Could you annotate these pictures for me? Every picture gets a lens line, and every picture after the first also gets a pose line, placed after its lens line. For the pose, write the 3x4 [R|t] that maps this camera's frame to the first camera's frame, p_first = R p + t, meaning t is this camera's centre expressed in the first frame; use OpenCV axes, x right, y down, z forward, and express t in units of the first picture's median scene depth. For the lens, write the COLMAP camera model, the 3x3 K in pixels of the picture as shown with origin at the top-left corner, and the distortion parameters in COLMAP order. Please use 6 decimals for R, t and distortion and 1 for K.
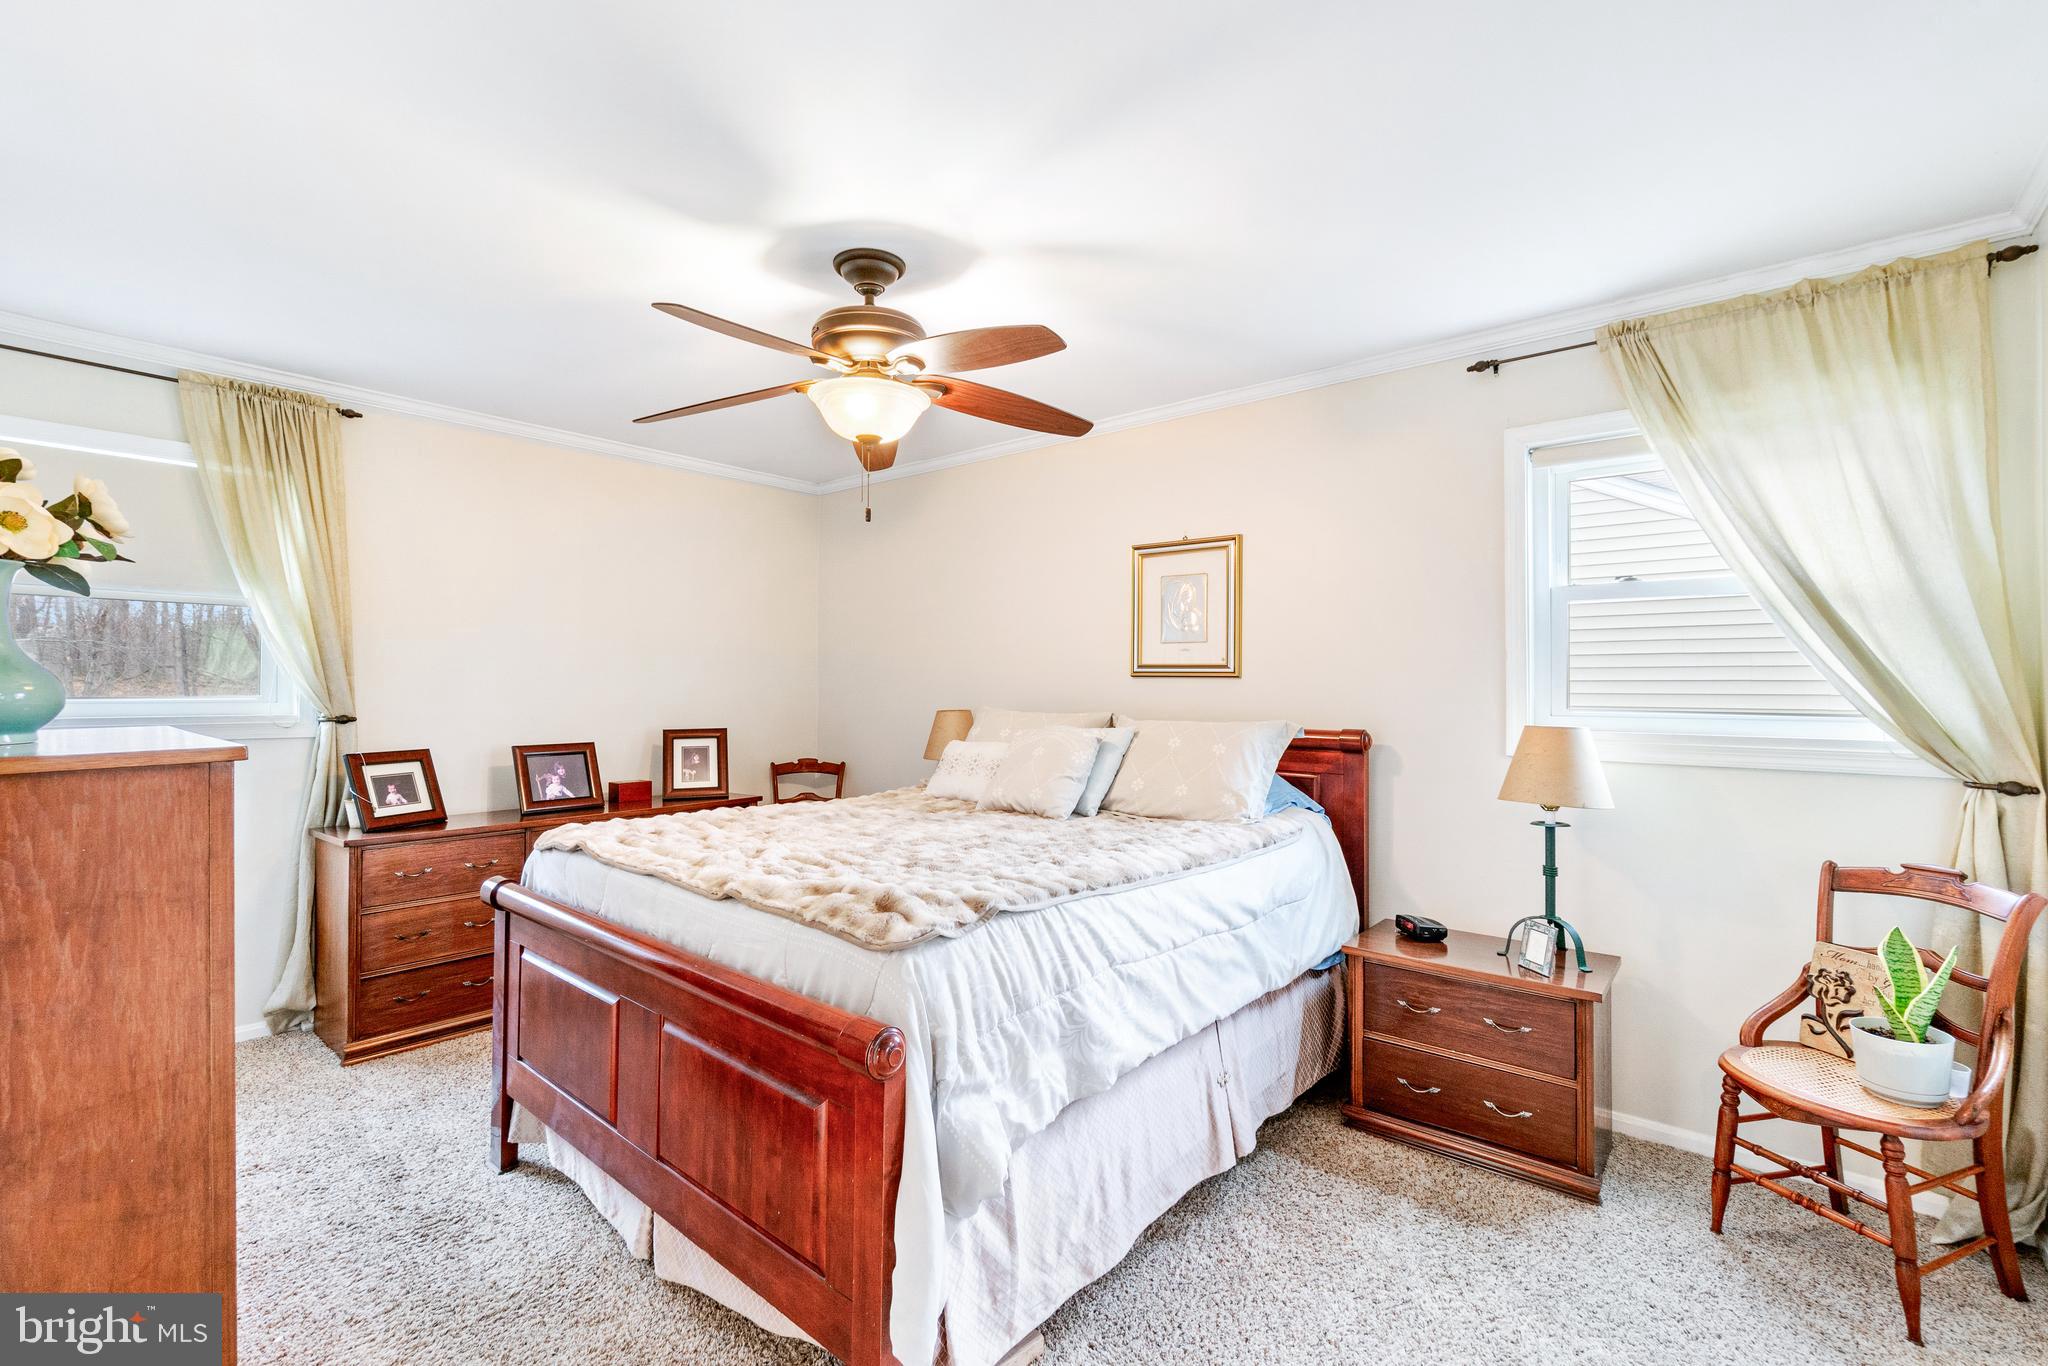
lens RADIAL K [[907.5, 0, 1031.6], [0, 907.5, 674.7], [0, 0, 1]] dist [-0.001232, -0.000058]
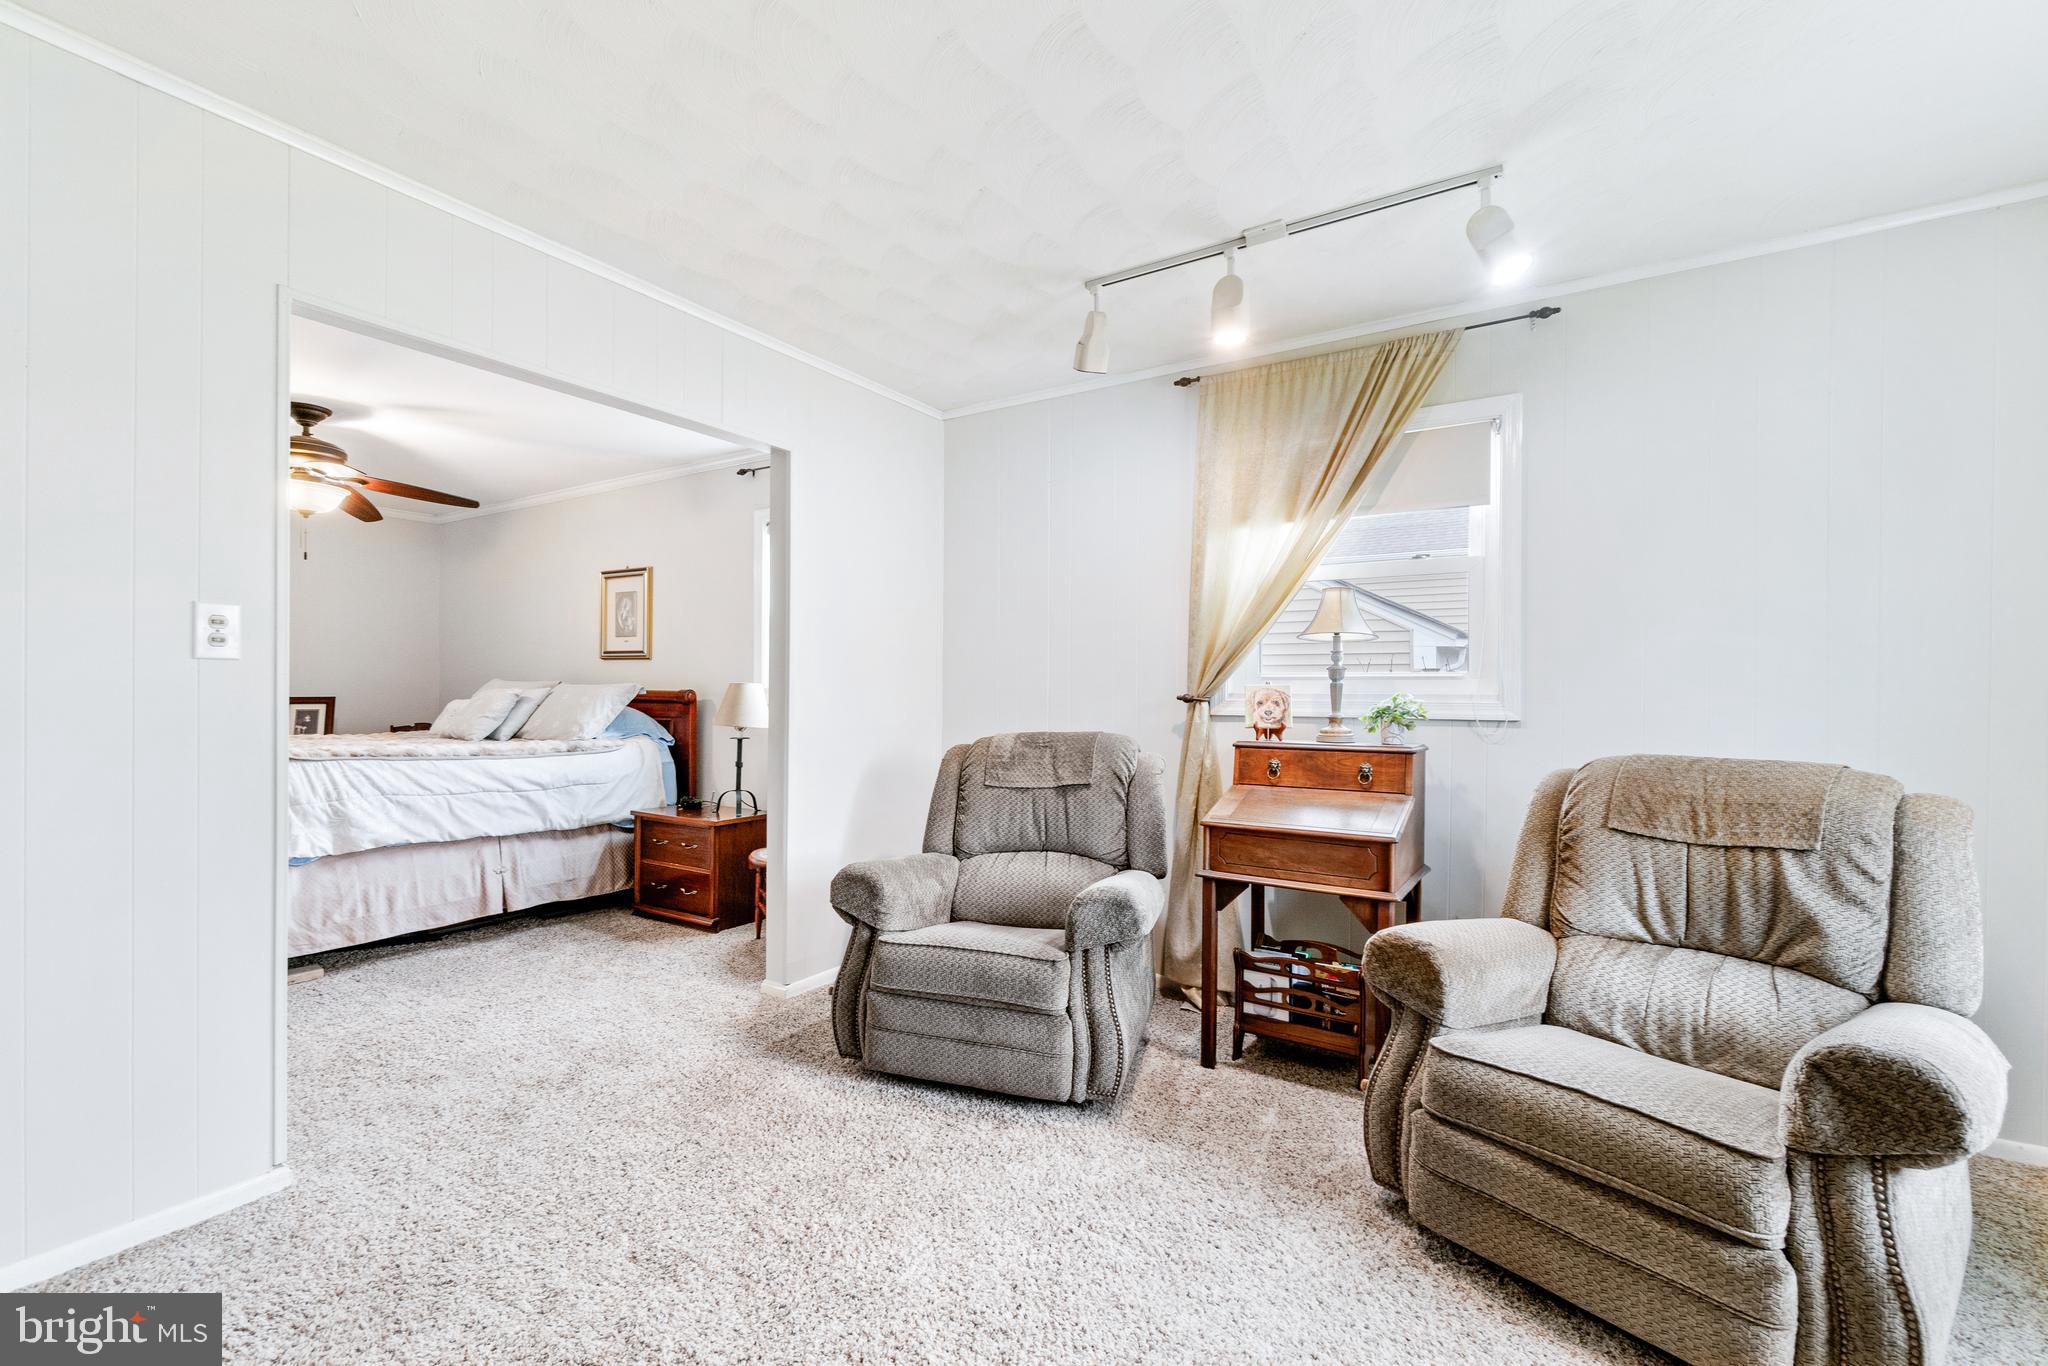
lens RADIAL K [[889.9, 0, 1015.6], [0, 889.9, 693.8], [0, 0, 1]] dist [-0.001537, 0.000062]
pose [[0.992290, 0.003185, 0.123899, 0.923643], [-0.005161, 0.999864, 0.015635, 0.049656], [-0.123832, -0.016154, 0.992172, -0.822472]]
